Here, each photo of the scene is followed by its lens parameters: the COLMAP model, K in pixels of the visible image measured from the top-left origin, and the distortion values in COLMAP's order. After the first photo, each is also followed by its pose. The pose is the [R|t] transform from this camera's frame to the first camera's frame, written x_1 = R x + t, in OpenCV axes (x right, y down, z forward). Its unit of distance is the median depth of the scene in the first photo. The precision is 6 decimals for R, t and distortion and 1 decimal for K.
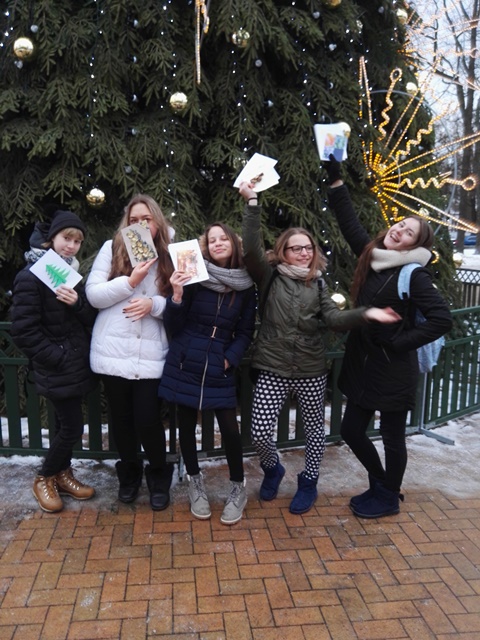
lens RADIAL K [[530.9, 0, 227.8], [0, 530.9, 317.9], [0, 0, 1]] dist [0.102595, -0.122724]
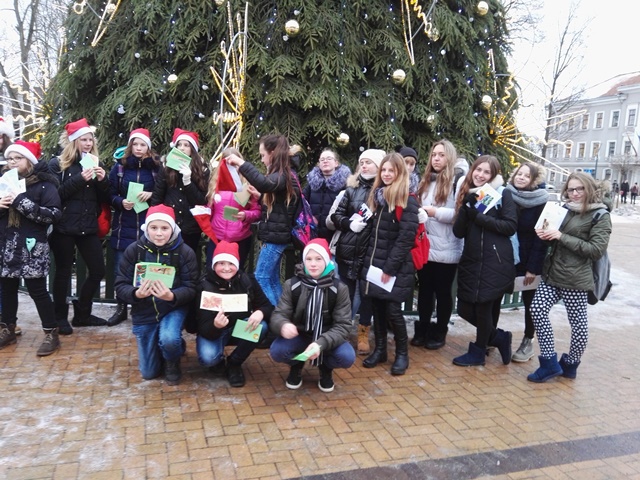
lens RADIAL K [[530.9, 0, 320.0], [0, 530.9, 240.0], [0, 0, 1]] dist [0.102595, -0.122724]
pose [[0.974142, 0.024542, 0.224600, -0.600419], [-0.023679, 0.999698, -0.006536, 0.049406], [-0.224692, 0.001049, 0.974429, -0.343268]]
